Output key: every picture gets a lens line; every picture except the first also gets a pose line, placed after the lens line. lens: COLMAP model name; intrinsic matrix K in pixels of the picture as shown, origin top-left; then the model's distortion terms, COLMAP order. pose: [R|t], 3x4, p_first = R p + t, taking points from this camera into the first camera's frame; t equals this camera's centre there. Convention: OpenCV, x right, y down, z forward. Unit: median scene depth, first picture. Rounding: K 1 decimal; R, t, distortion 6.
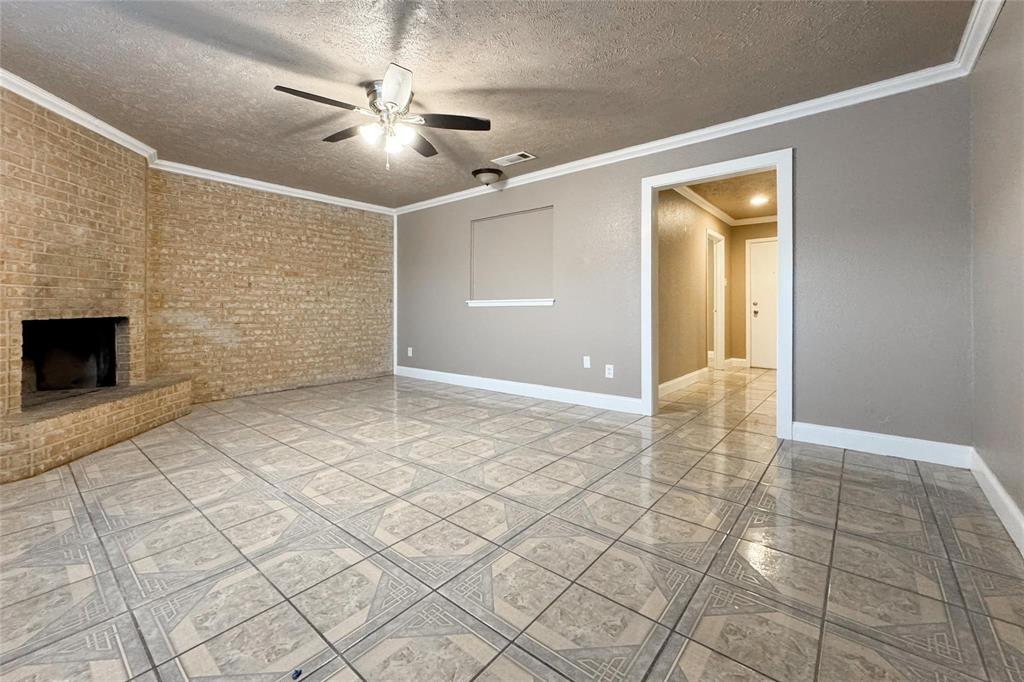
lens RADIAL K [[425.8, 0, 511.9], [0, 425.8, 315.4], [0, 0, 1]] dist [0.000084, -0.000033]
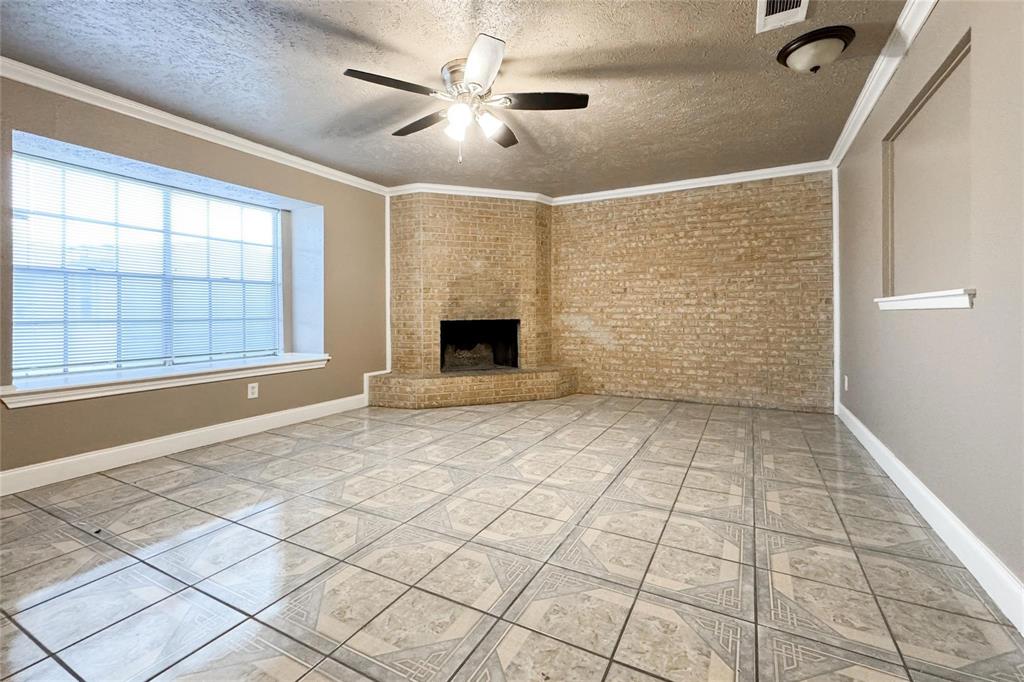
lens RADIAL K [[425.8, 0, 511.9], [0, 425.8, 315.4], [0, 0, 1]] dist [0.000084, -0.000033]
pose [[0.204405, 0.007934, -0.978854, 0.343841], [-0.012090, 0.999911, 0.005580, -0.012938], [0.978812, 0.010693, 0.204483, 0.513725]]
